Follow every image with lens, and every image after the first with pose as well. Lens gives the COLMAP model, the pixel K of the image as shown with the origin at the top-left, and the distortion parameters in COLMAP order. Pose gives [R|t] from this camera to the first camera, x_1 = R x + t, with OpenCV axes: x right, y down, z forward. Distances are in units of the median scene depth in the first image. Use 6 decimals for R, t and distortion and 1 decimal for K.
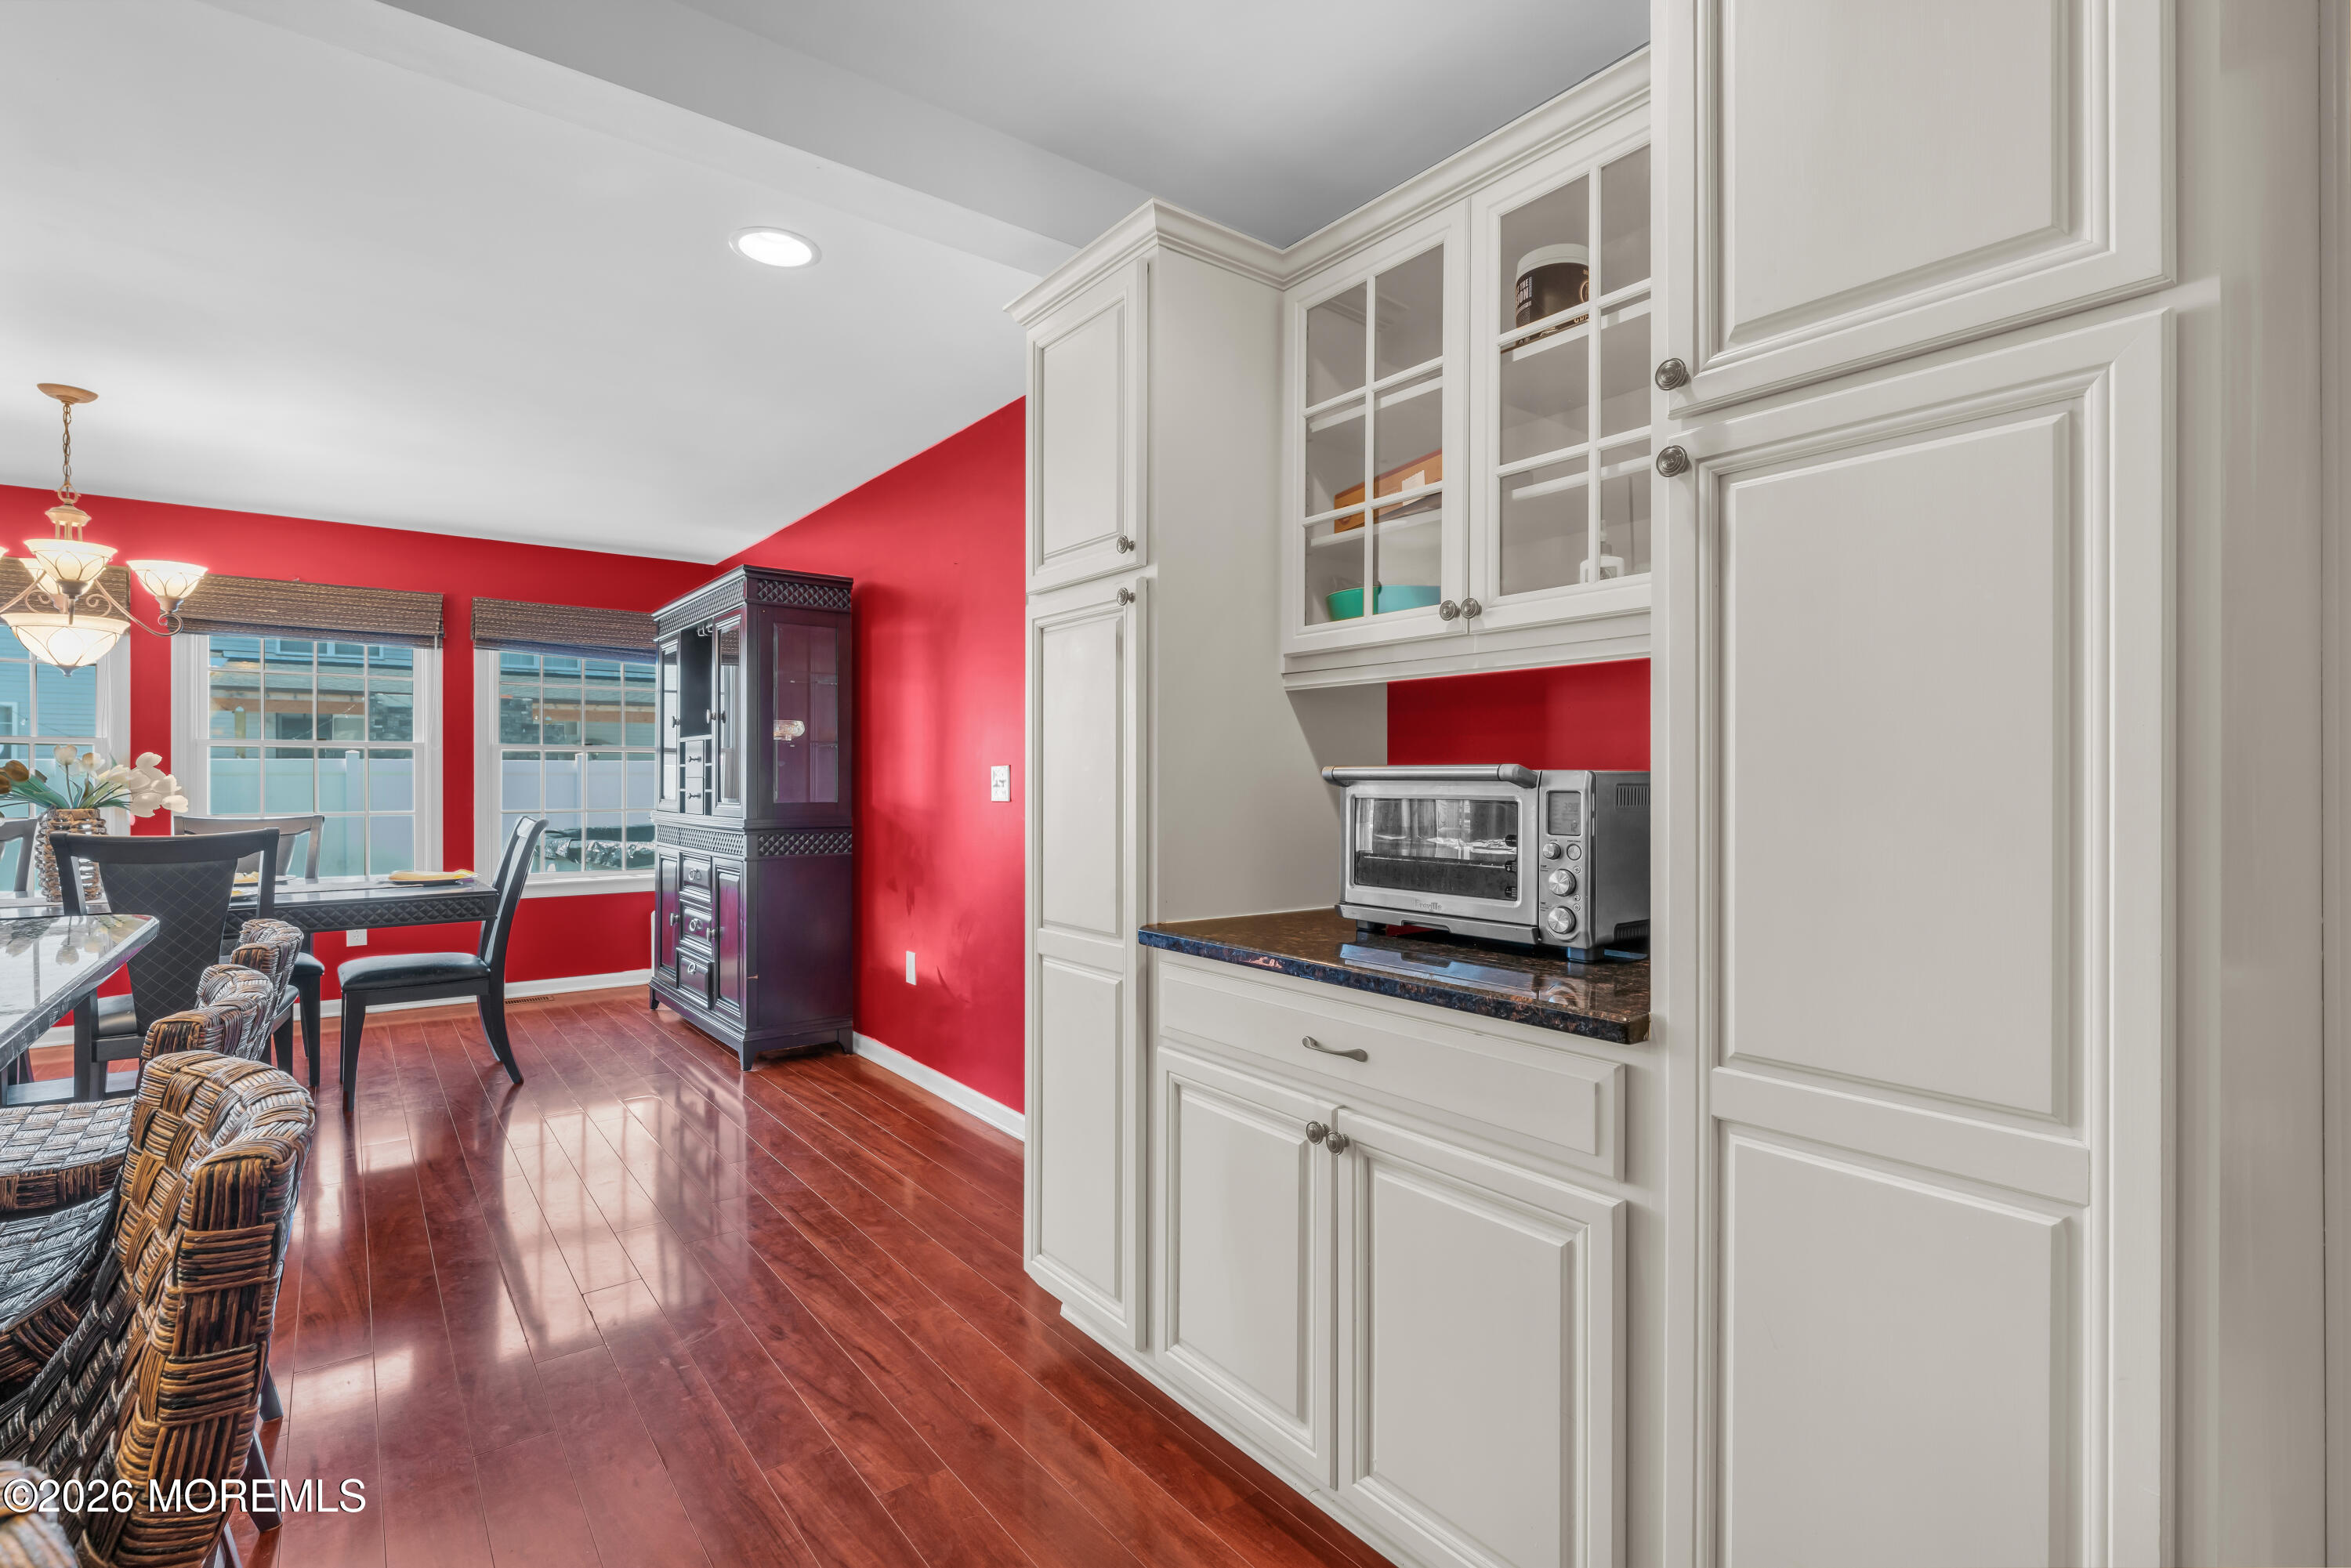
lens RADIAL K [[1080.8, 0, 1166.2], [0, 1080.8, 779.5], [0, 0, 1]] dist [-0.000539, -0.000555]
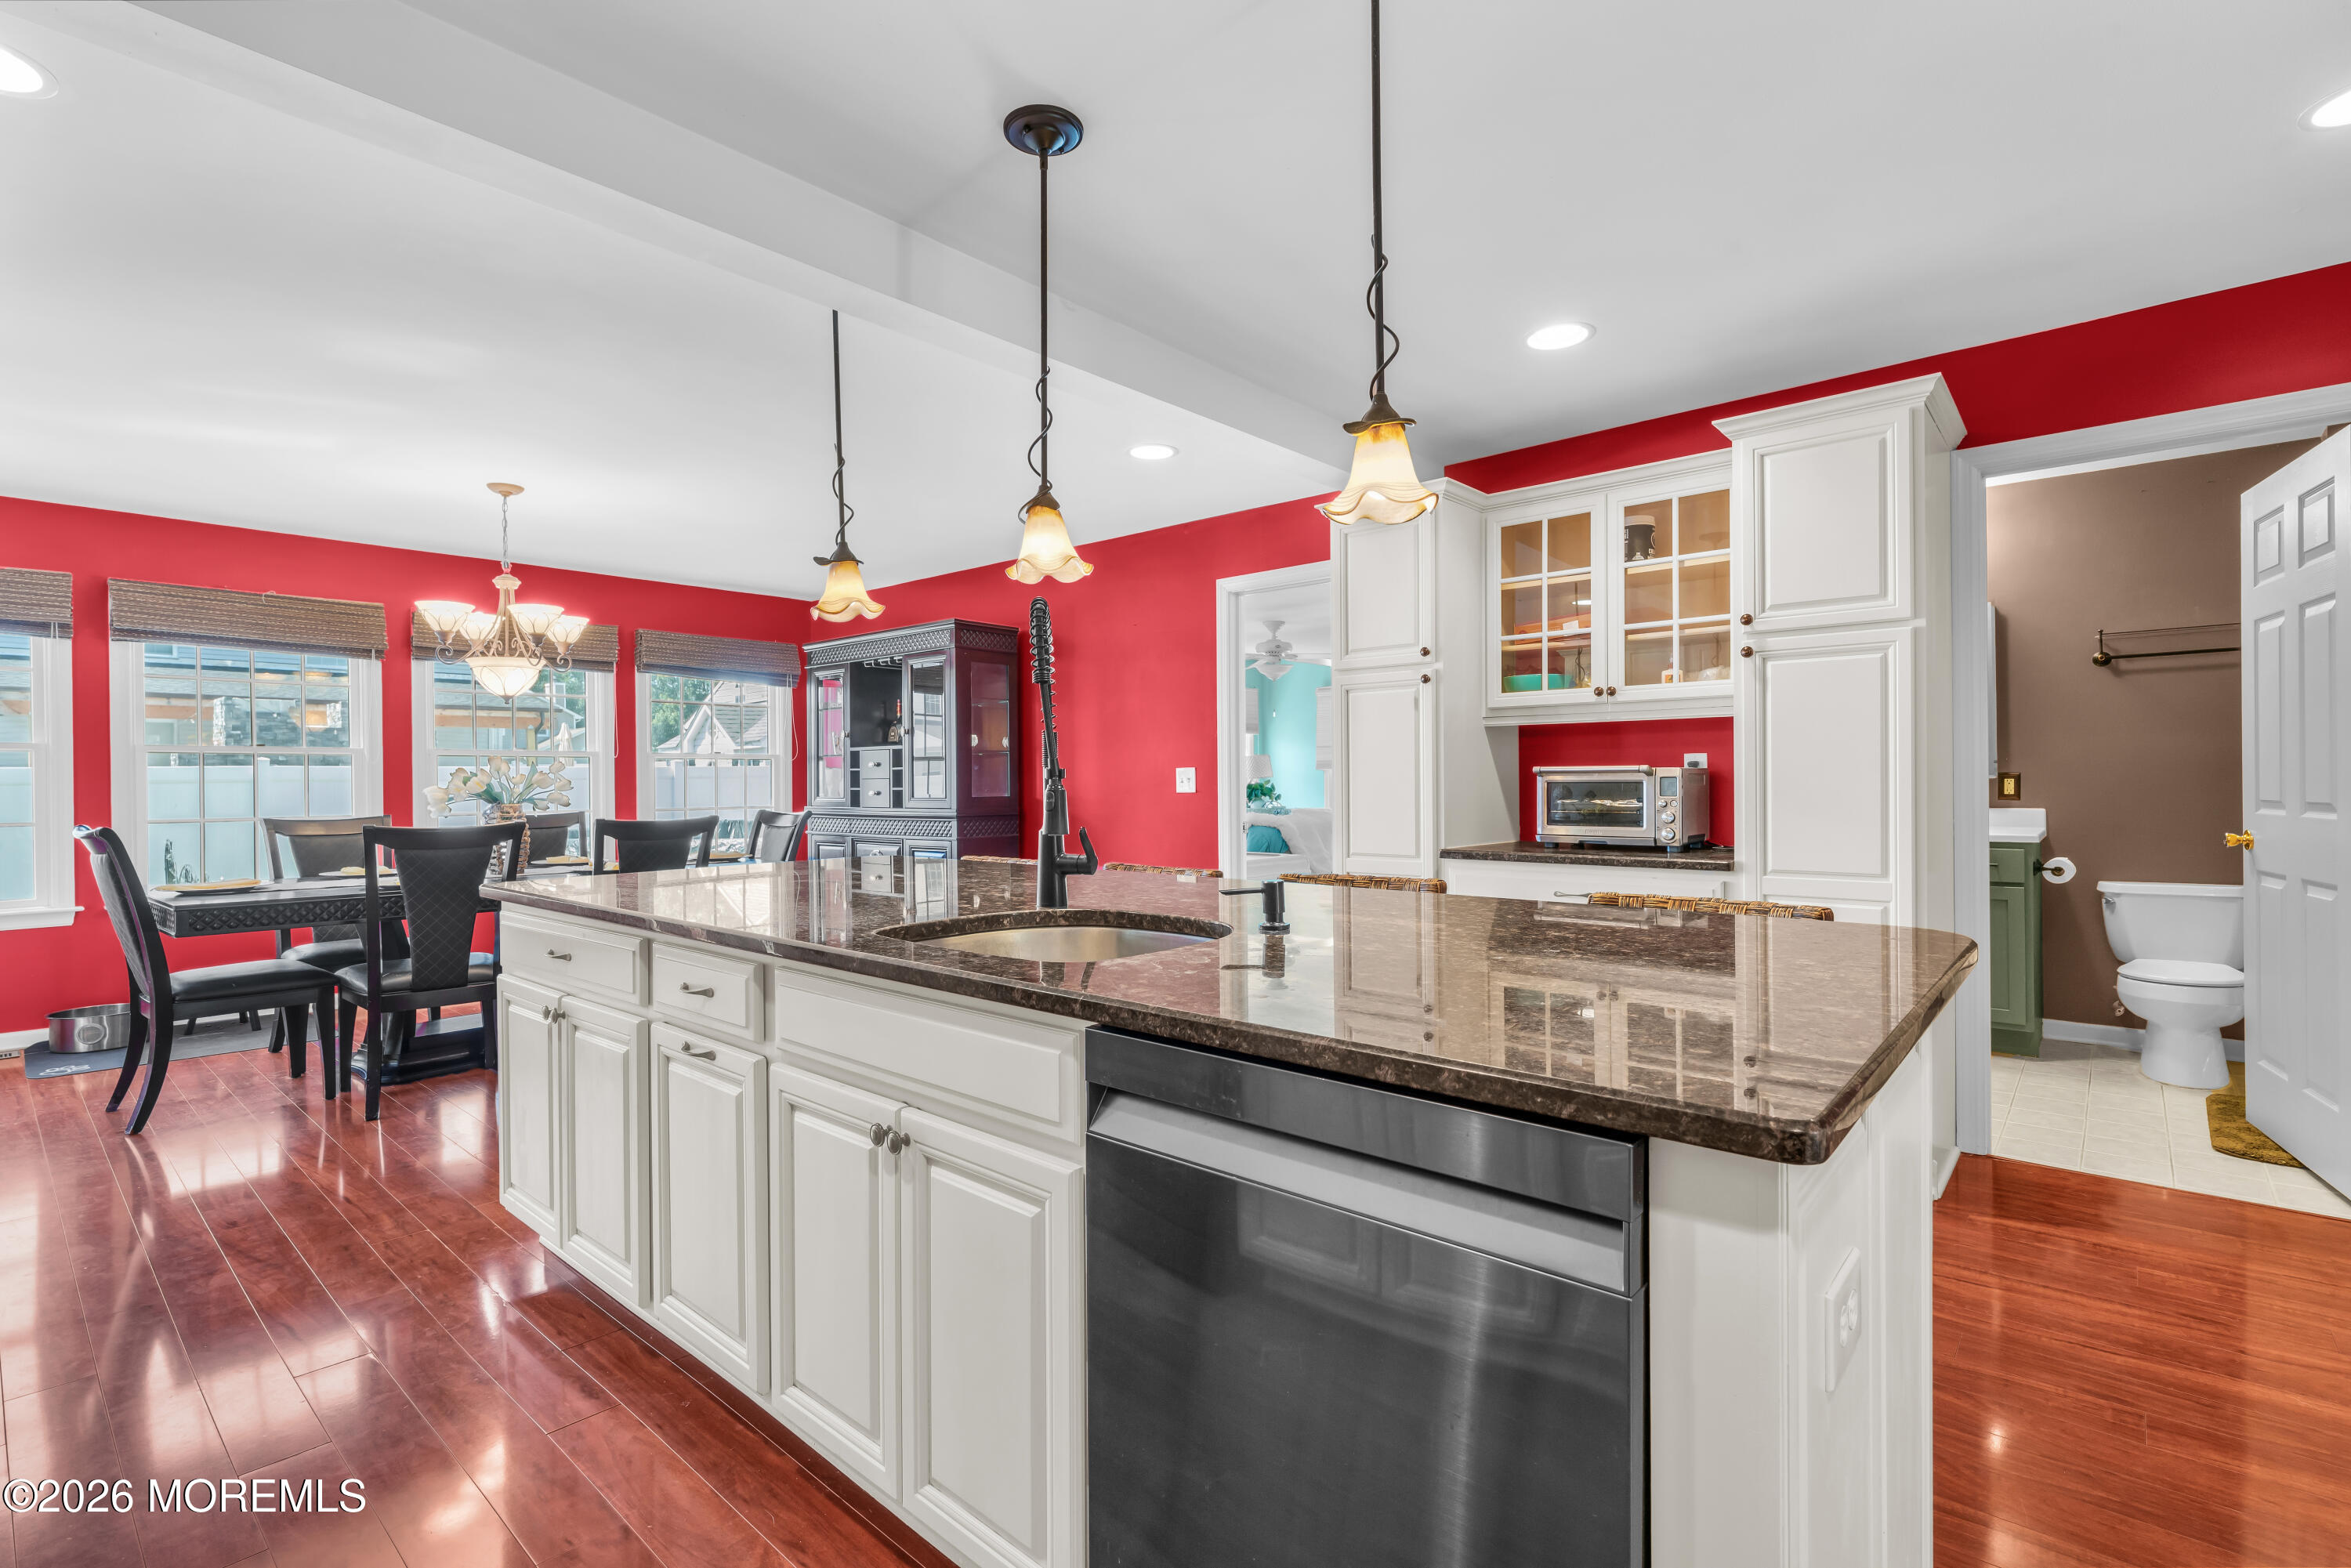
lens RADIAL K [[1080.8, 0, 1169.8], [0, 1080.8, 783.7], [0, 0, 1]] dist [-0.000539, -0.000555]
pose [[0.980354, -0.008051, 0.197083, -0.573782], [0.007807, 0.999967, 0.002016, 0.006479], [-0.197092, -0.000438, 0.980385, -0.527041]]
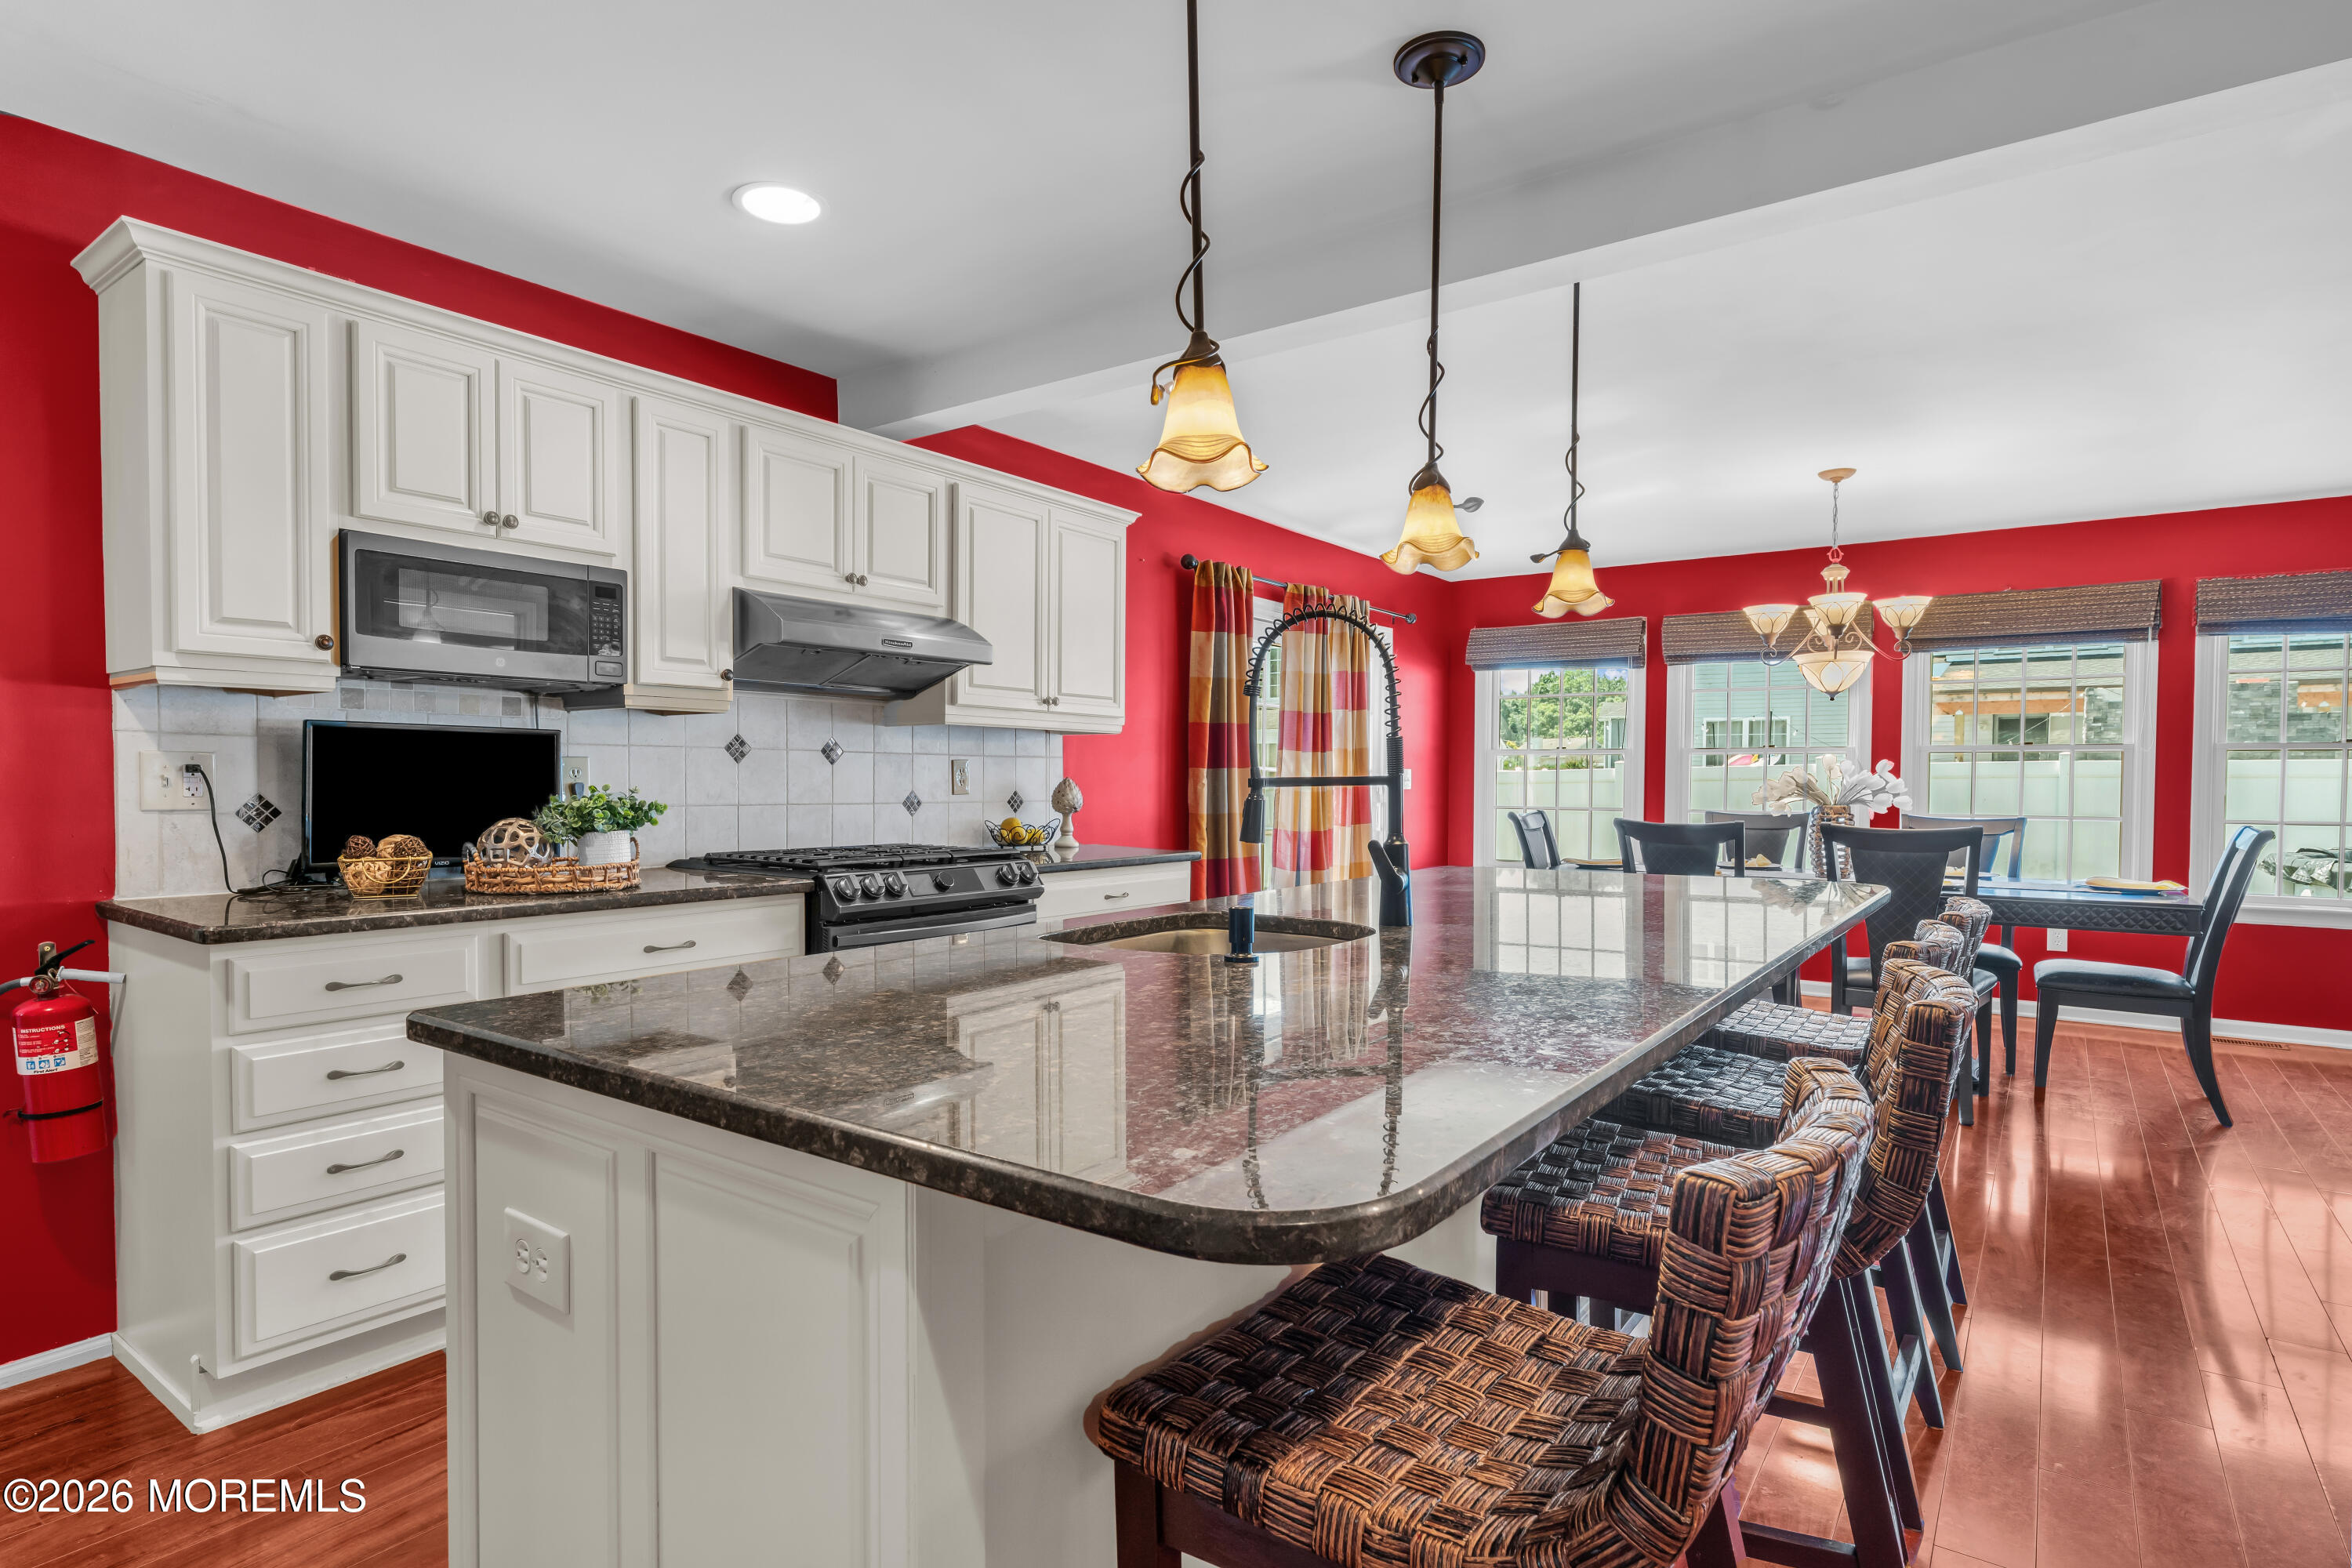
lens RADIAL K [[1215.4, 0, 1174.1], [0, 1215.4, 816.2], [0, 0, 1]] dist [-0.000576, -0.001092]
pose [[0.284318, 0.031178, -0.958223, 0.151460], [-0.004644, 0.999504, 0.031143, -0.000552], [0.958719, -0.004404, 0.284322, -0.166331]]
